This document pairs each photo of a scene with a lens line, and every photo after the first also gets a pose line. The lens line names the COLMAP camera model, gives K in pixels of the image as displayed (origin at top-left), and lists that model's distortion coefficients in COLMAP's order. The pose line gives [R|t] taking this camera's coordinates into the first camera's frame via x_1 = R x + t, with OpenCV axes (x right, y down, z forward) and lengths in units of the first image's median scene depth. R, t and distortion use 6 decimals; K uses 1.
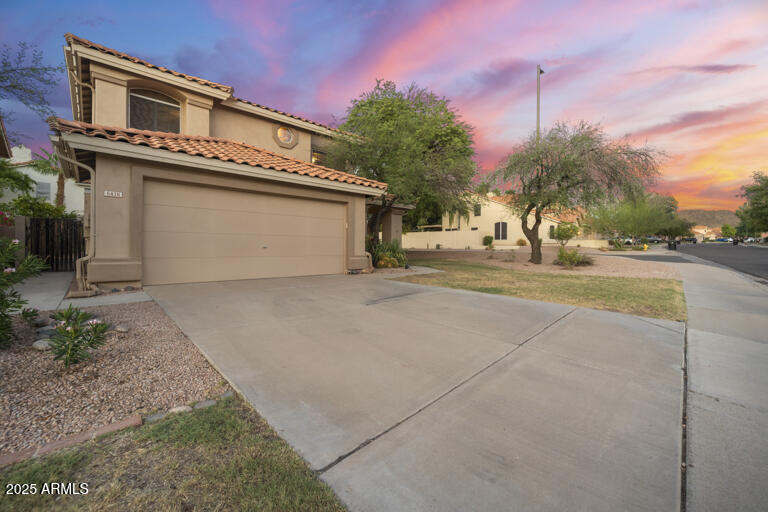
lens RADIAL K [[320.5, 0, 371.1], [0, 320.5, 256.9], [0, 0, 1]] dist [-0.000364, -0.000247]
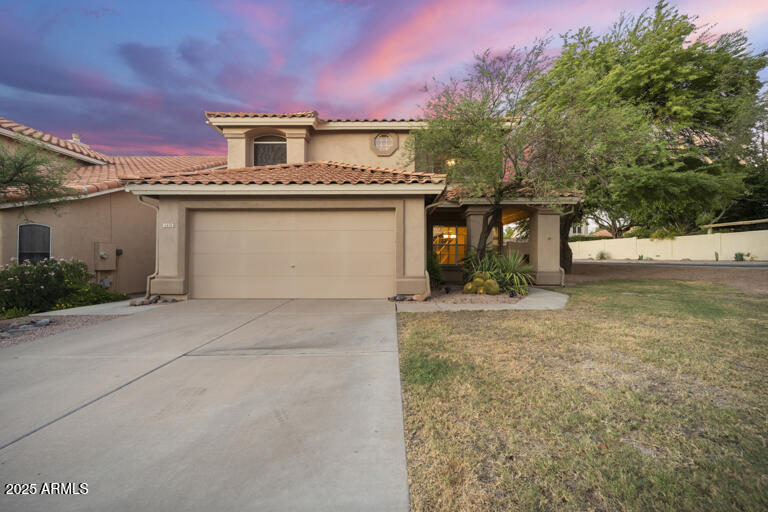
lens RADIAL K [[311.3, 0, 383.8], [0, 311.3, 258.8], [0, 0, 1]] dist [0.000849, -0.000012]
pose [[0.734837, -0.007921, -0.678198, 0.400472], [-0.011228, 0.999653, -0.023842, -0.026040], [0.678151, 0.025135, 0.734492, 0.407064]]
